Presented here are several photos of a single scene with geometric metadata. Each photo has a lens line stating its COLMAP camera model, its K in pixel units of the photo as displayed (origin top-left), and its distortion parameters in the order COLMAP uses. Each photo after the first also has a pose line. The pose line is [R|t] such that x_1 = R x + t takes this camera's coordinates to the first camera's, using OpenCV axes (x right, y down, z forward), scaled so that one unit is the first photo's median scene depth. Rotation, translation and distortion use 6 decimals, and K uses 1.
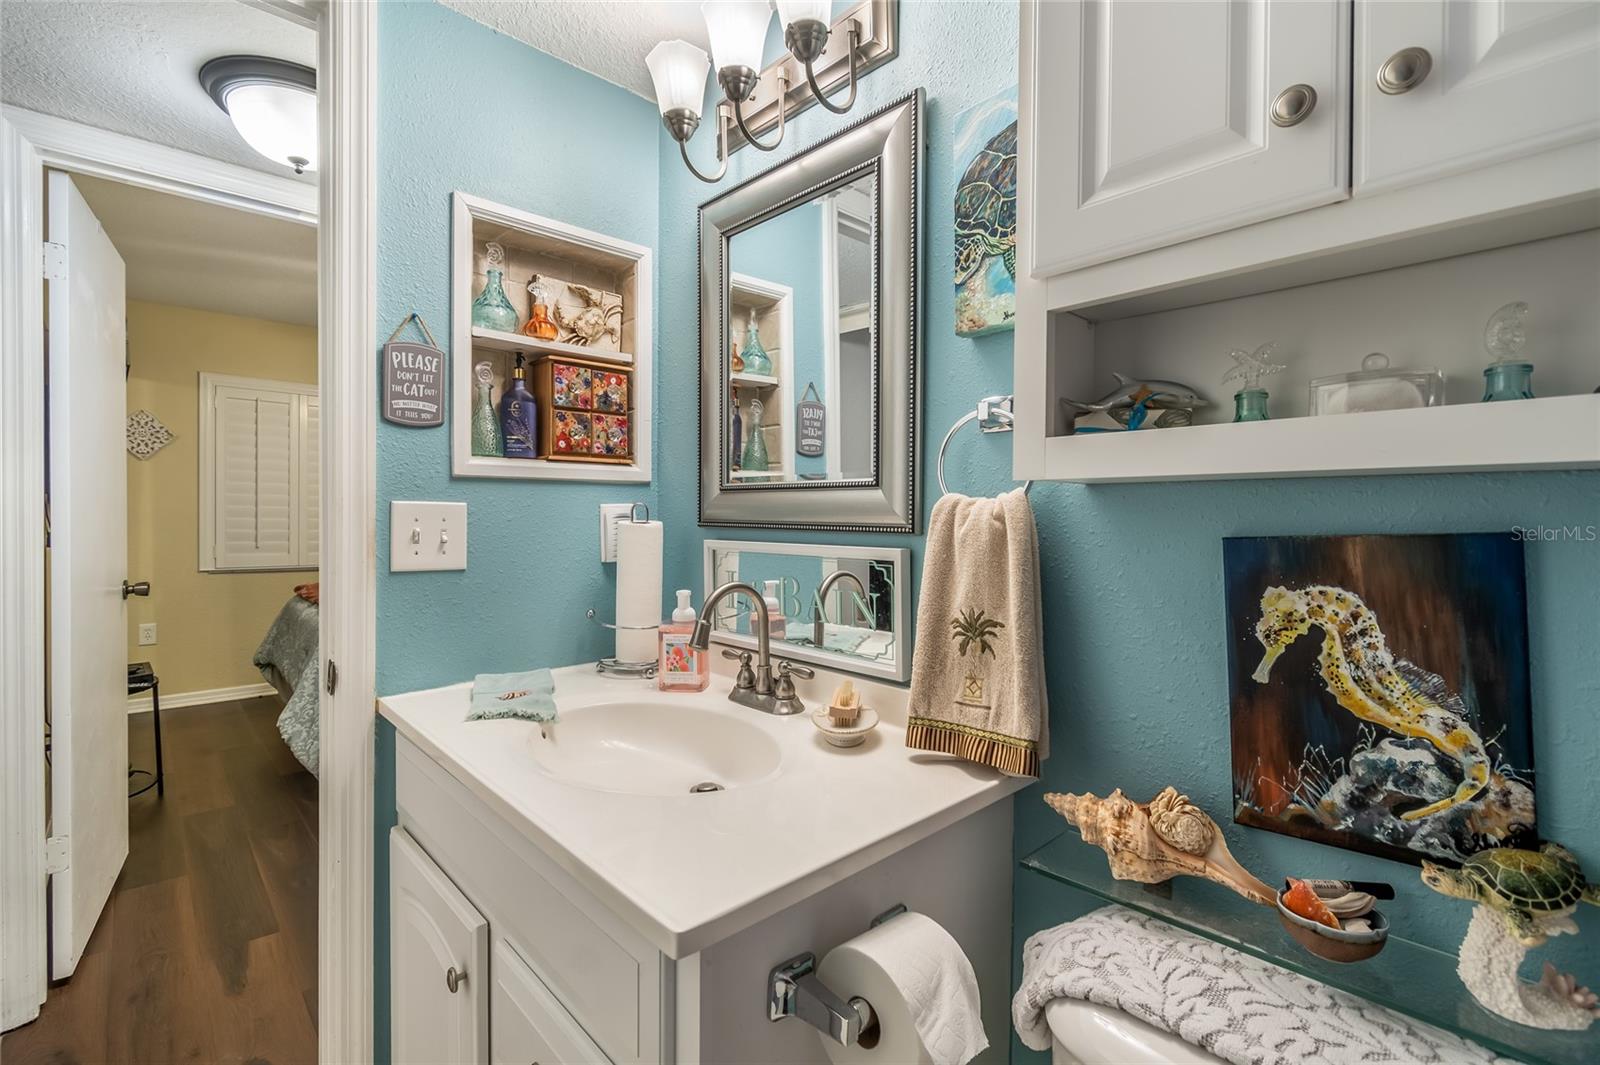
lens RADIAL K [[718.3, 0, 793.8], [0, 718.3, 517.7], [0, 0, 1]] dist [0.004954, -0.003544]
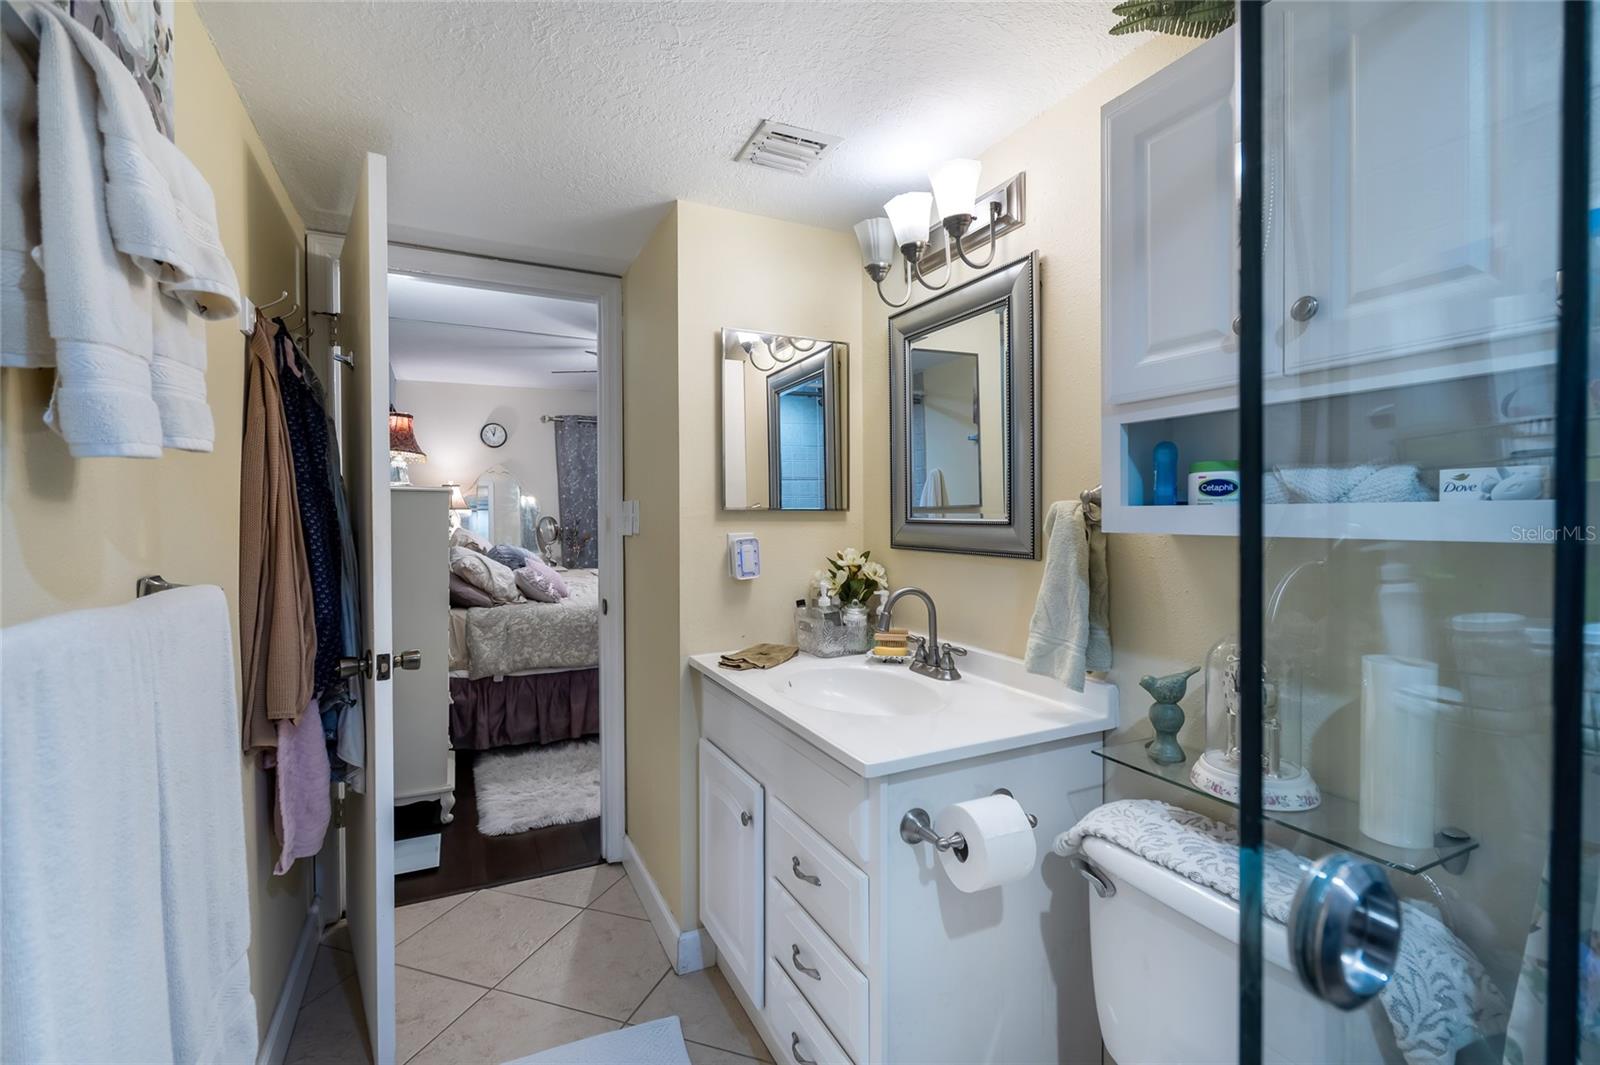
lens RADIAL K [[718.3, 0, 793.3], [0, 718.3, 527.4], [0, 0, 1]] dist [0.004954, -0.003544]
pose [[0.956777, -0.005593, -0.290768, 0.115345], [0.011152, 0.999785, 0.017465, -0.067023], [0.290608, -0.019953, 0.956634, -0.487987]]
